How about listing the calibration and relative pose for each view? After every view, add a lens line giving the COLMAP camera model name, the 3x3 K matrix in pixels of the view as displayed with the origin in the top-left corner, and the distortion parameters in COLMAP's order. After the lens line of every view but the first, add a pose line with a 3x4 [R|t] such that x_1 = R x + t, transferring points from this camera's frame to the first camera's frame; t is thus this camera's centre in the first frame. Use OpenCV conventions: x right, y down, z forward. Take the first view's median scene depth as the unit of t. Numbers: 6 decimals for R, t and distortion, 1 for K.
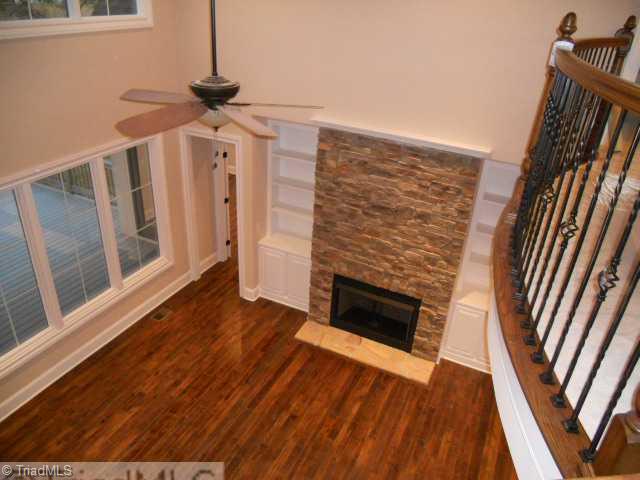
lens RADIAL K [[489.8, 0, 320.0], [0, 489.8, 240.0], [0, 0, 1]] dist [-0.055679, 0.004464]
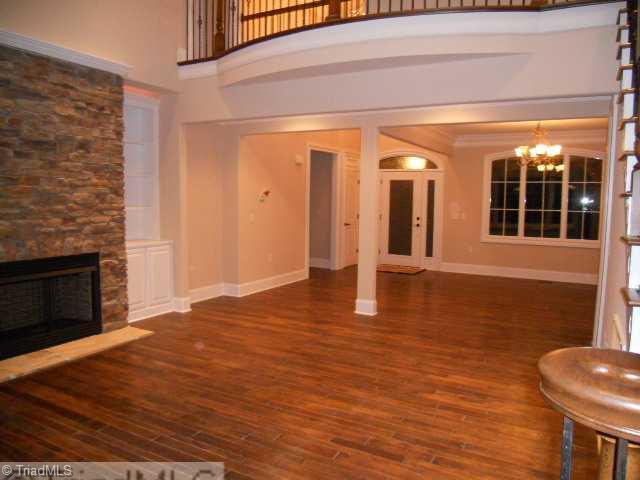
lens RADIAL K [[489.8, 0, 320.0], [0, 489.8, 240.0], [0, 0, 1]] dist [-0.055679, 0.004464]
pose [[0.035553, -0.142501, 0.989156, -0.645214], [0.469288, 0.876246, 0.109368, 0.201456], [-0.882329, 0.460311, 0.098027, 0.589172]]
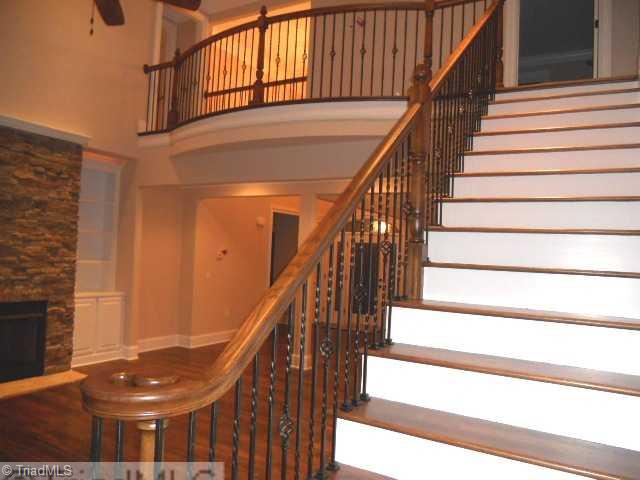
lens RADIAL K [[484.4, 0, 320.0], [0, 484.4, 240.0], [0, 0, 1]] dist [-0.063389, -0.000089]
pose [[0.068006, -0.024357, 0.997388, -0.701152], [0.441345, 0.897300, -0.008180, 0.270184], [-0.894757, 0.440748, 0.071772, 0.426845]]
